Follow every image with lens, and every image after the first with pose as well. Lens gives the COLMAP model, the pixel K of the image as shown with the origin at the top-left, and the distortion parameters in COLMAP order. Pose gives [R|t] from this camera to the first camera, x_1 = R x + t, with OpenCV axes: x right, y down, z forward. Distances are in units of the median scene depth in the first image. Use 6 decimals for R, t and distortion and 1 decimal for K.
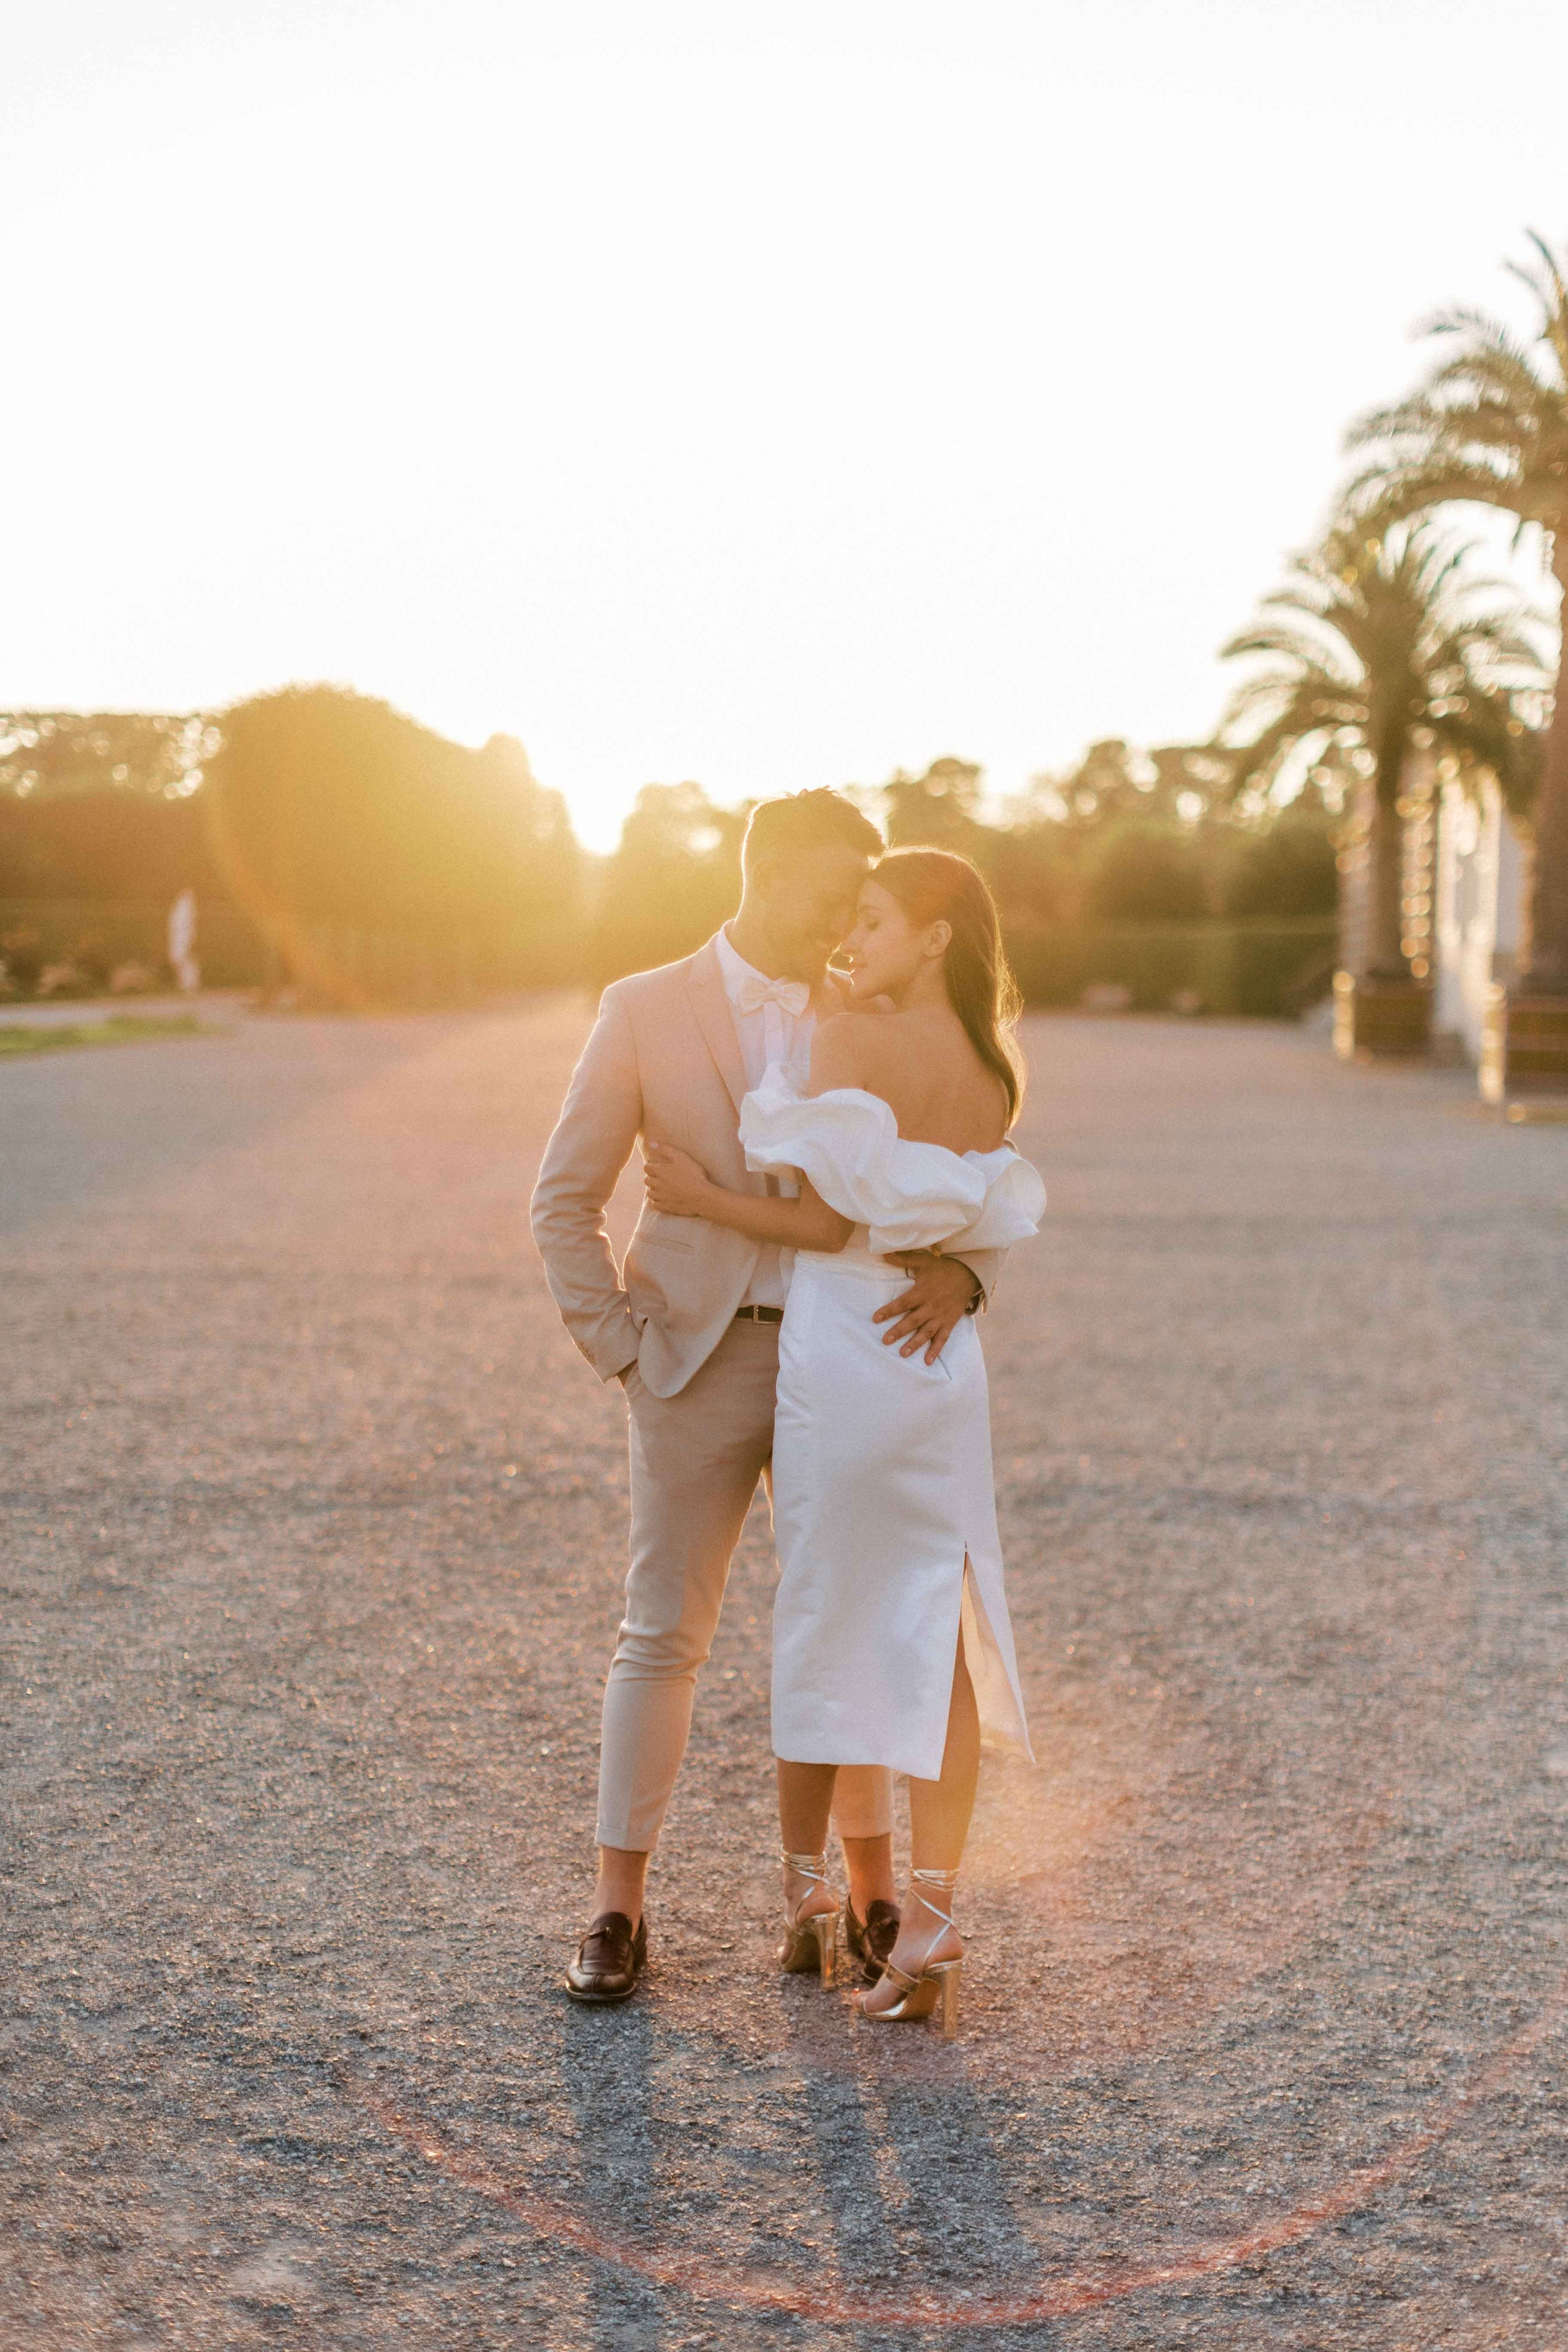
lens RADIAL K [[3402.5, 0, 784.0], [0, 3402.5, 1176.0], [0, 0, 1]] dist [0.021362, -0.046873]
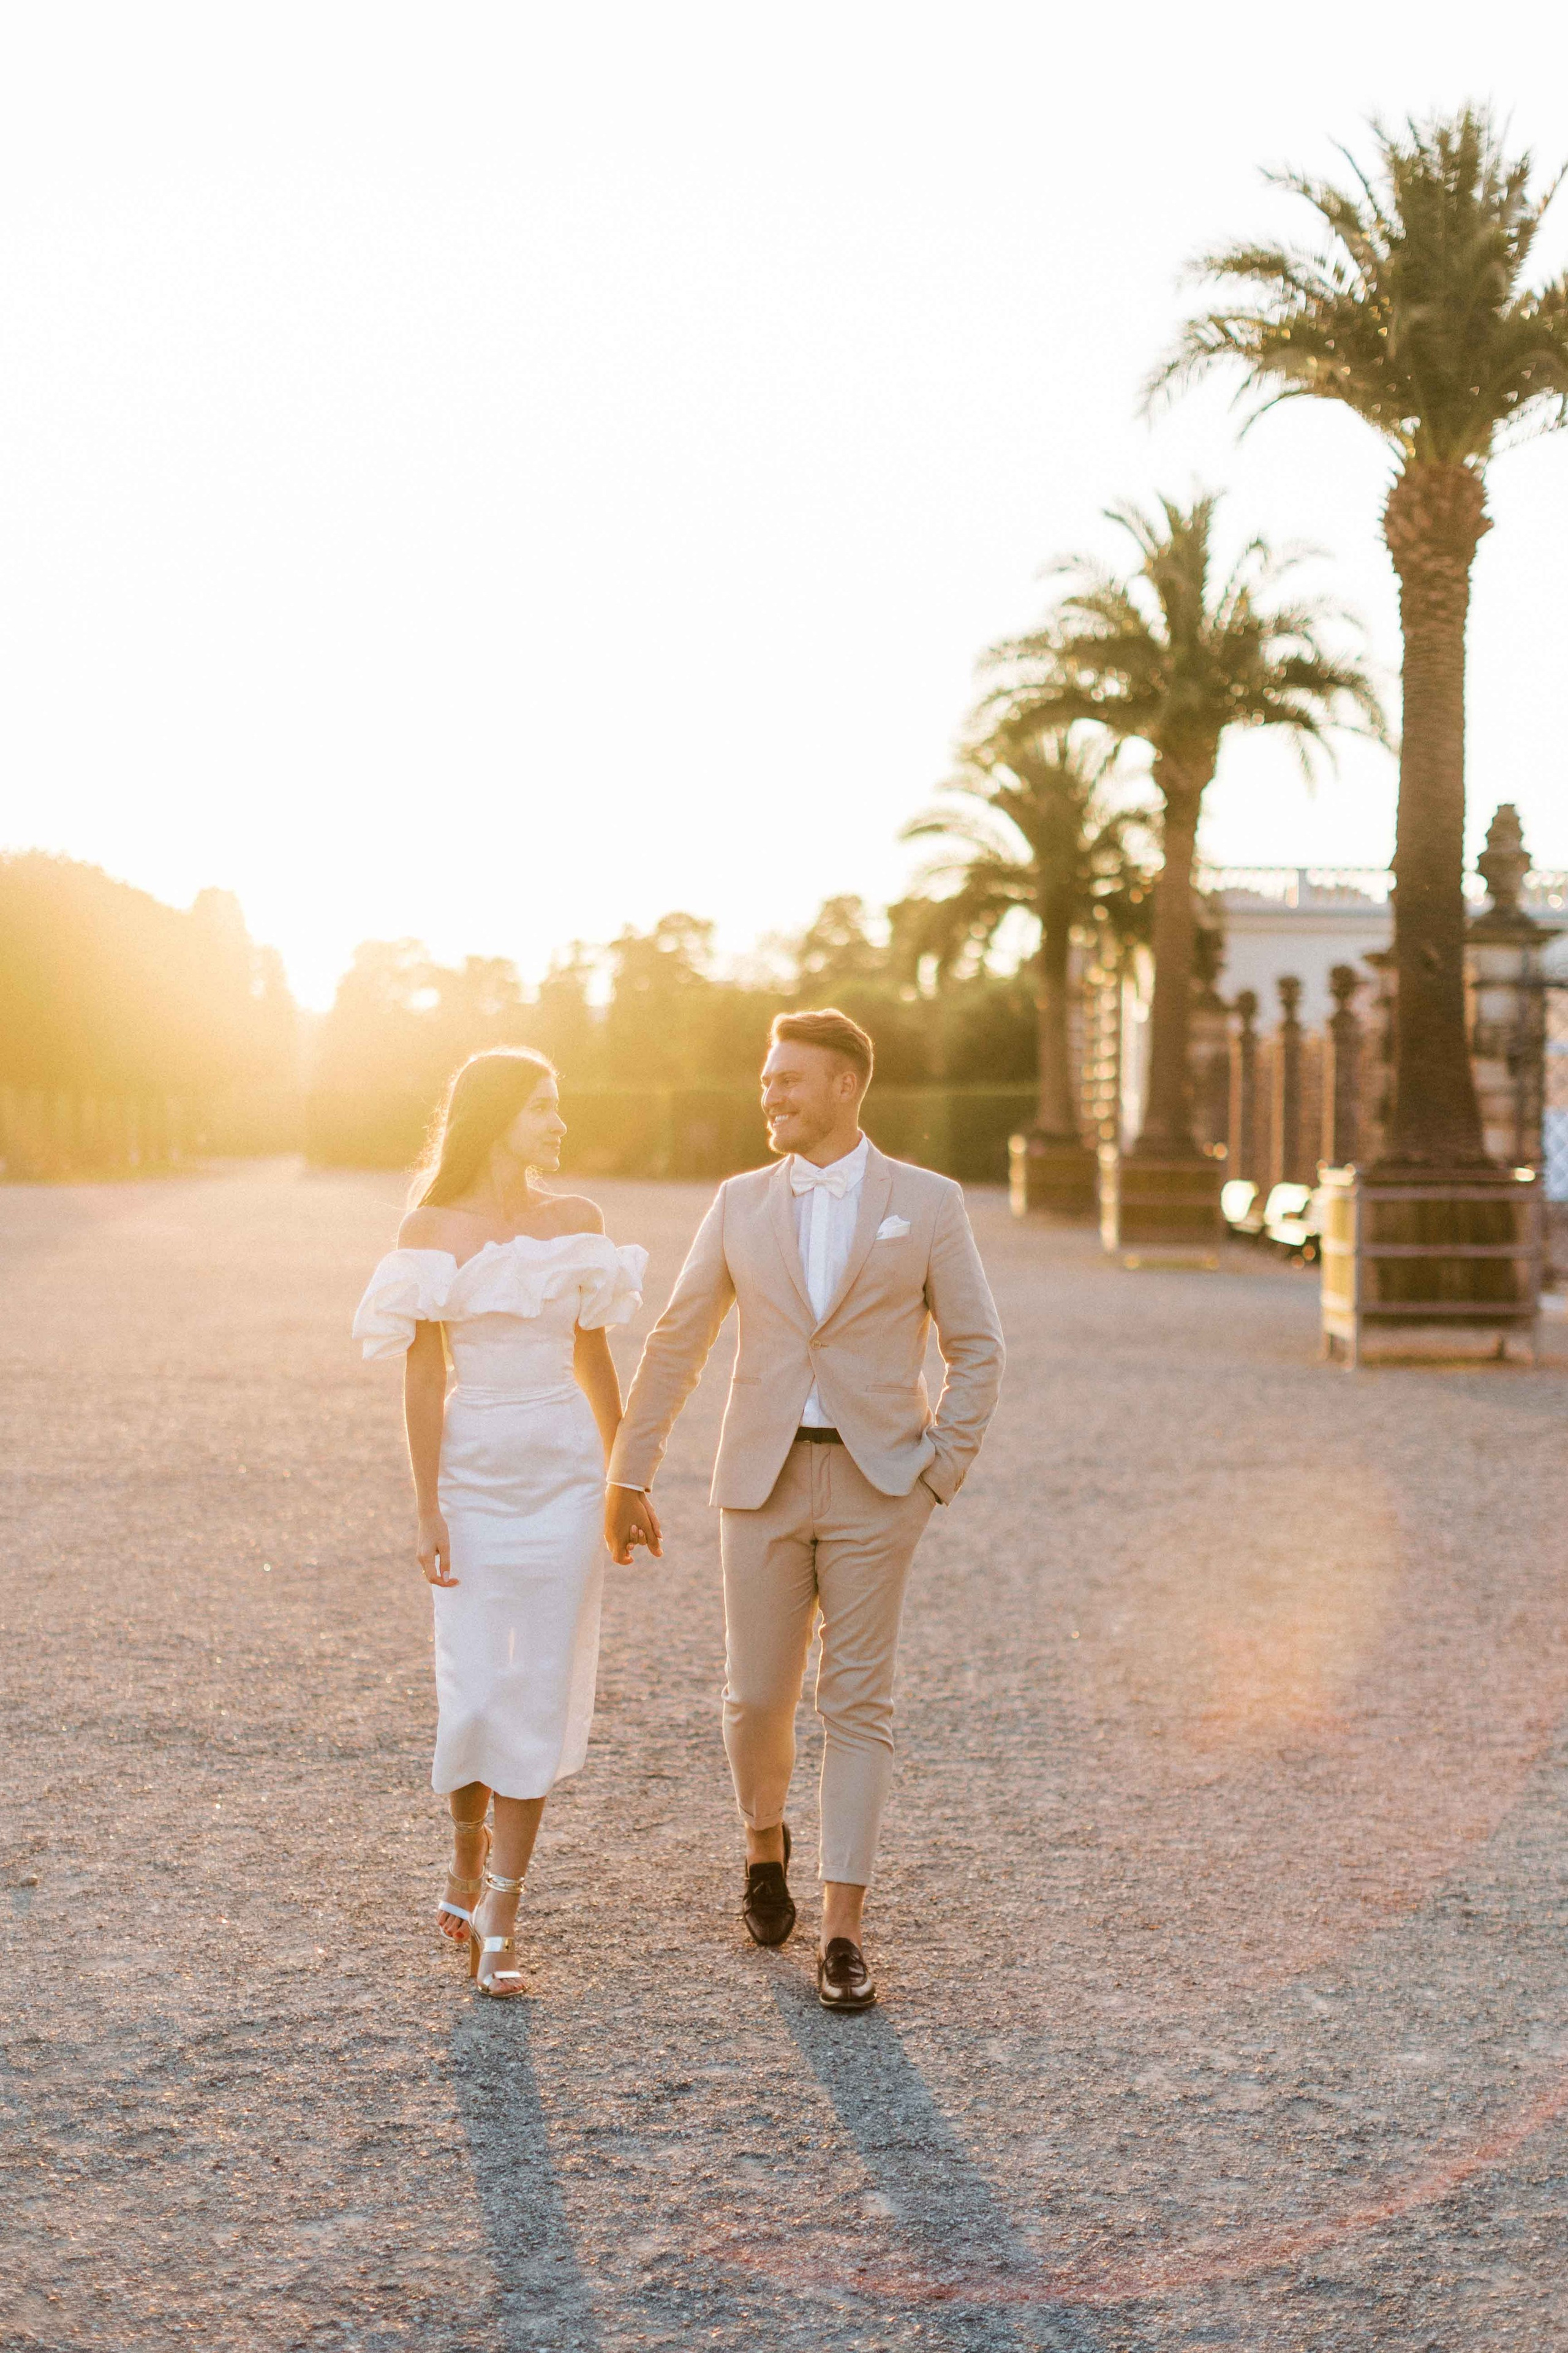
lens RADIAL K [[3645.3, 0, 692.9], [0, 3645.3, 1176.3], [0, 0, 1]] dist [-0.000693, -0.021756]
pose [[0.998795, -0.004920, 0.048831, 0.052204], [0.007288, 0.998799, -0.048449, 0.044429], [-0.048534, 0.048746, 0.997631, -0.792559]]
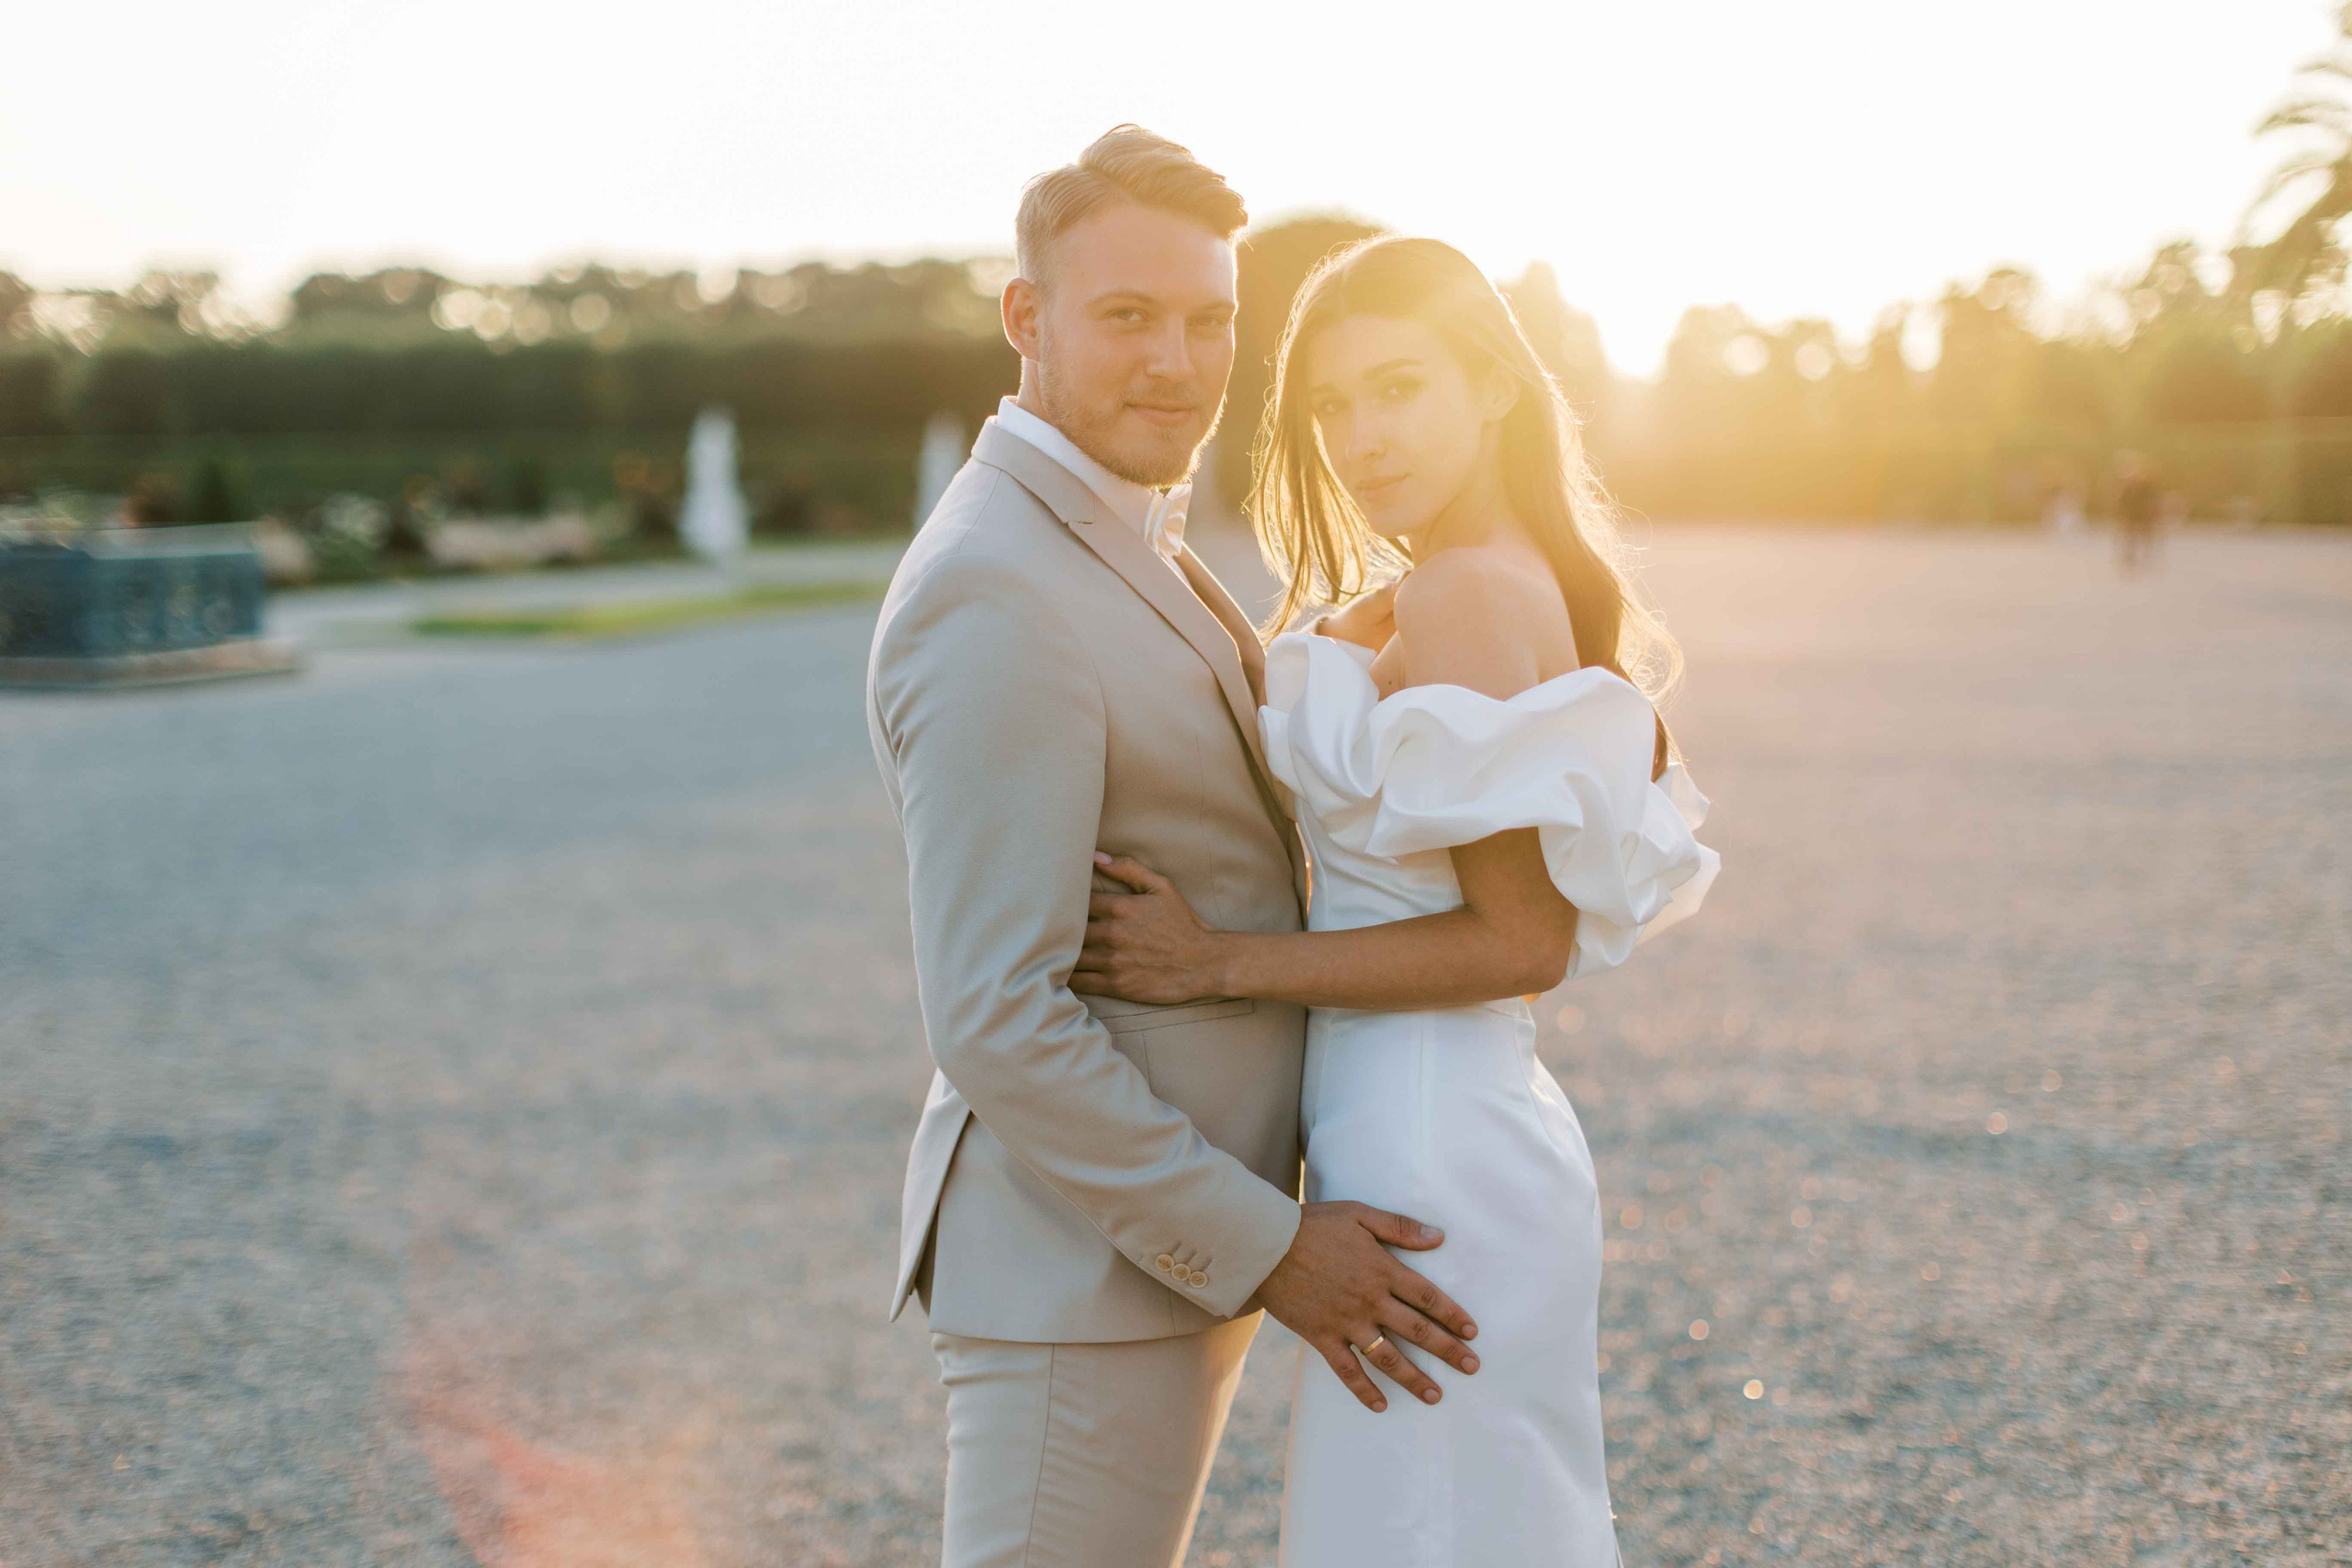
lens RADIAL K [[3402.2, 0, 1173.0], [0, 3402.2, 838.9], [0, 0, 1]] dist [0.021362, -0.046873]
pose [[0.981011, -0.001757, -0.193946, 0.135419], [0.009381, 0.999219, 0.038396, -0.008673], [0.193727, -0.039486, 0.980260, 0.221122]]
